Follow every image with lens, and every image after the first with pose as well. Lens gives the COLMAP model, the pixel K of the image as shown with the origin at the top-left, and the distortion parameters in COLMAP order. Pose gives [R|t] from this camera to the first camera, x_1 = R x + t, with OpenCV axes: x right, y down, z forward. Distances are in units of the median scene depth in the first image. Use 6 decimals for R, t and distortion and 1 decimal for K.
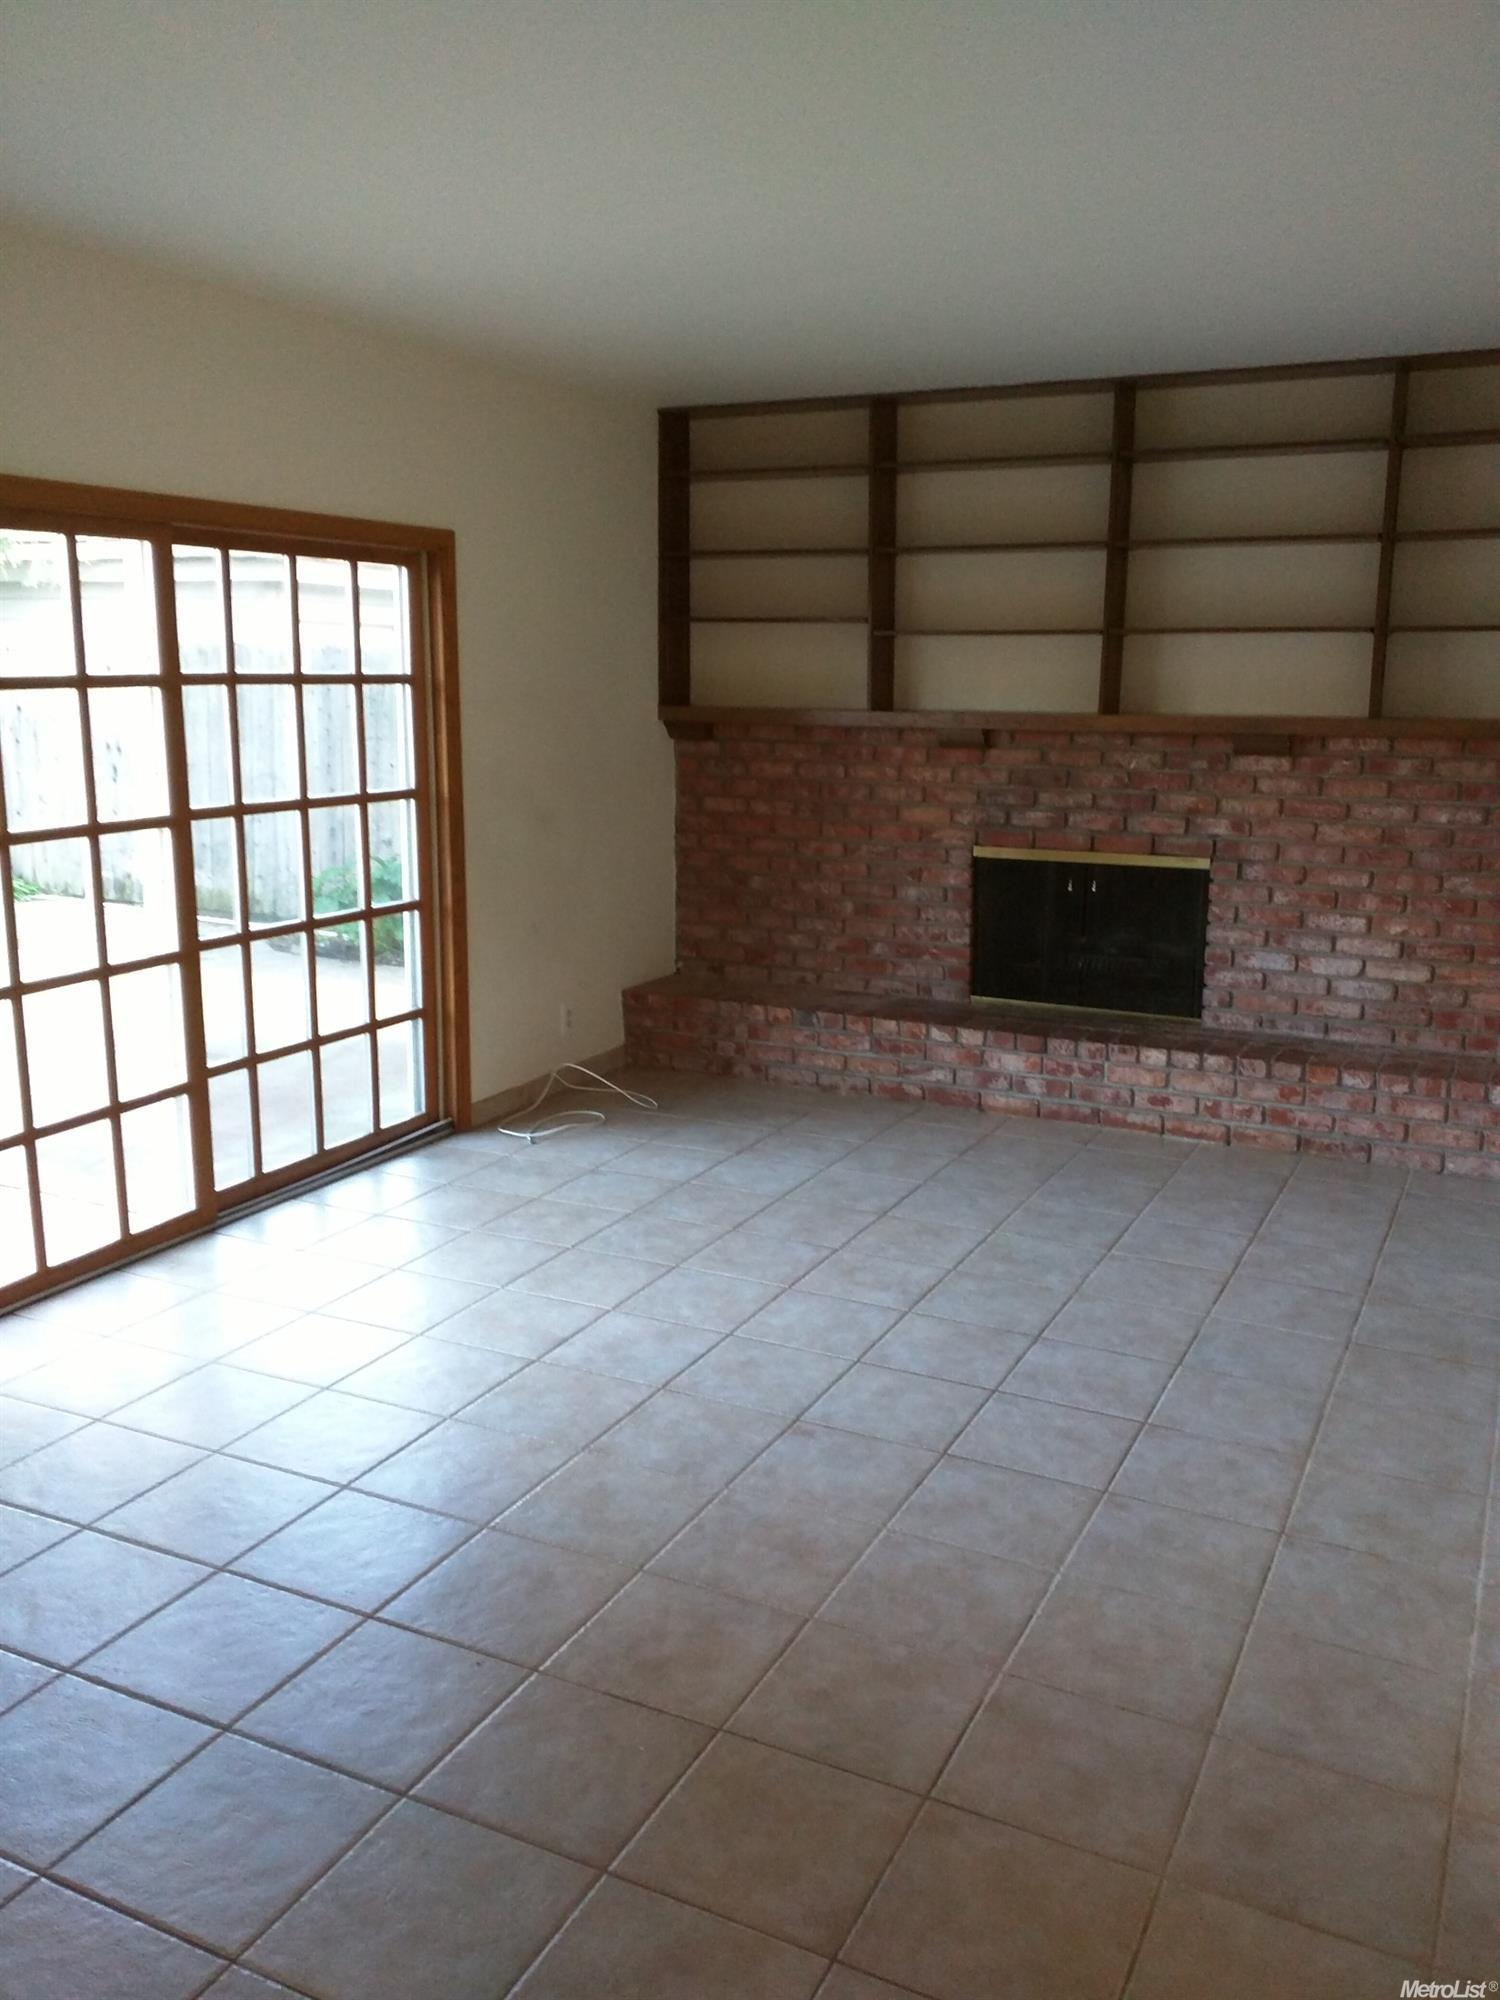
lens RADIAL K [[1662.4, 0, 759.1], [0, 1662.4, 996.2], [0, 0, 1]] dist [0.006528, 0.036768]
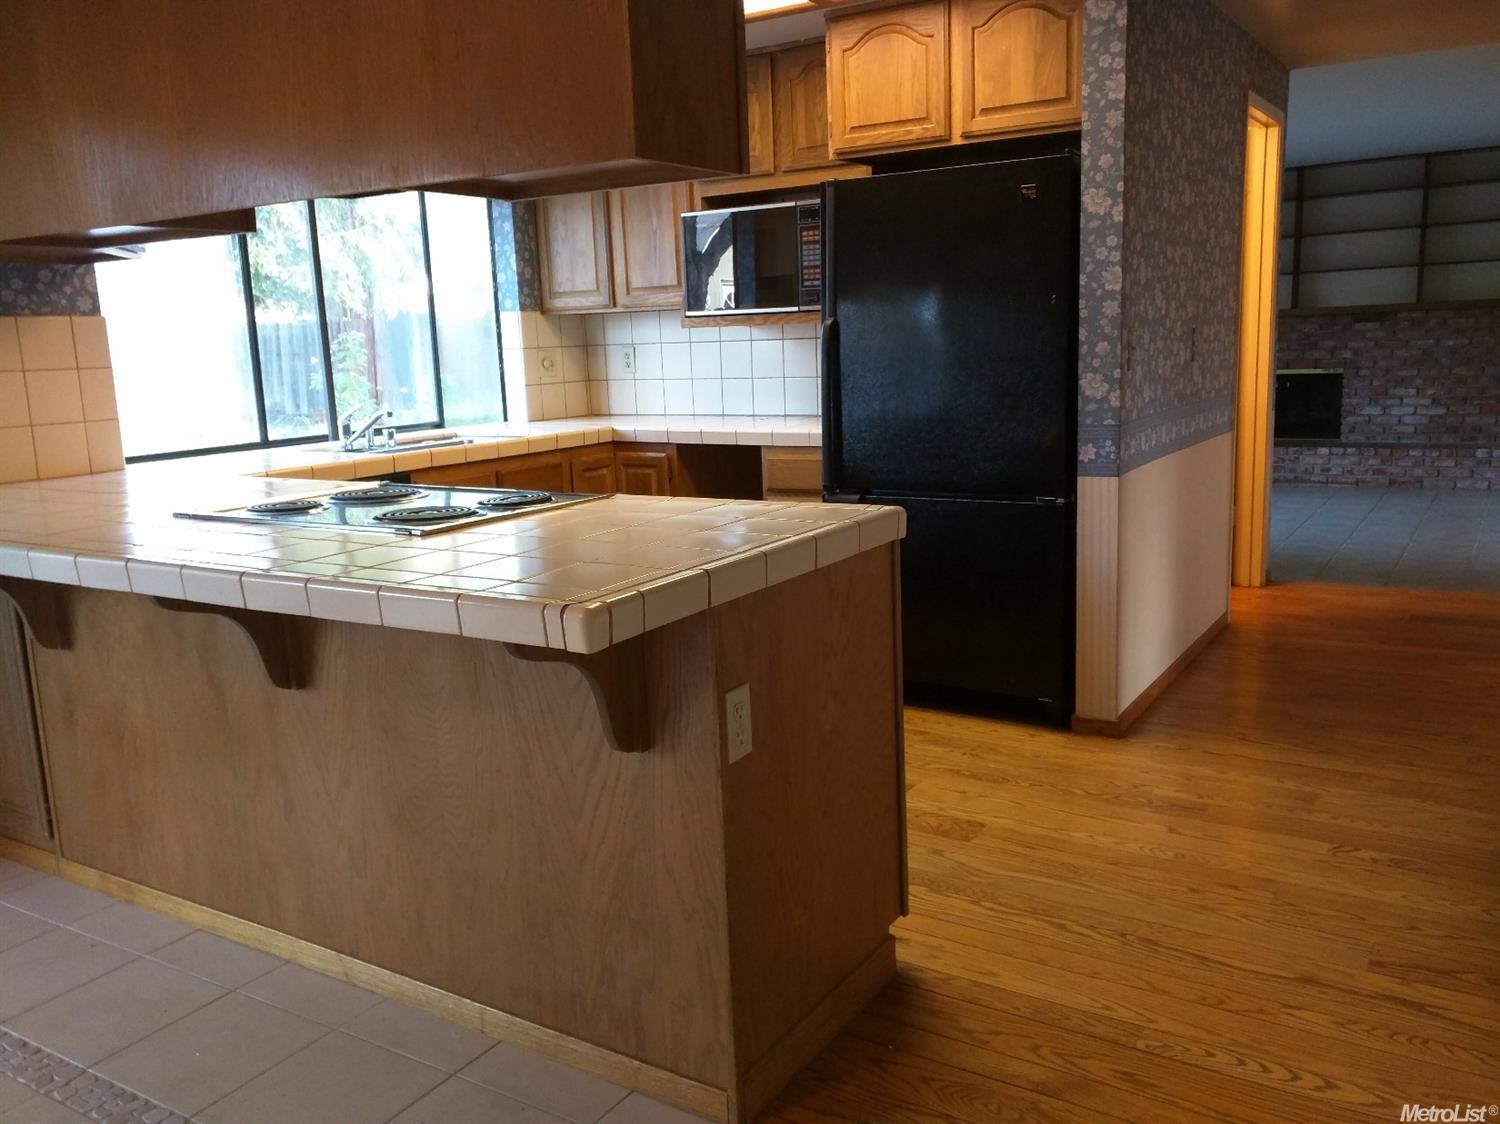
lens RADIAL K [[1246.8, 0, 740.3], [0, 1246.8, 570.5], [0, 0, 1]] dist [0.006528, 0.036768]
pose [[0.992636, -0.032297, -0.116752, -0.380445], [0.032979, 0.999448, 0.003911, 0.170139], [0.116561, -0.007733, 0.993153, -0.861168]]
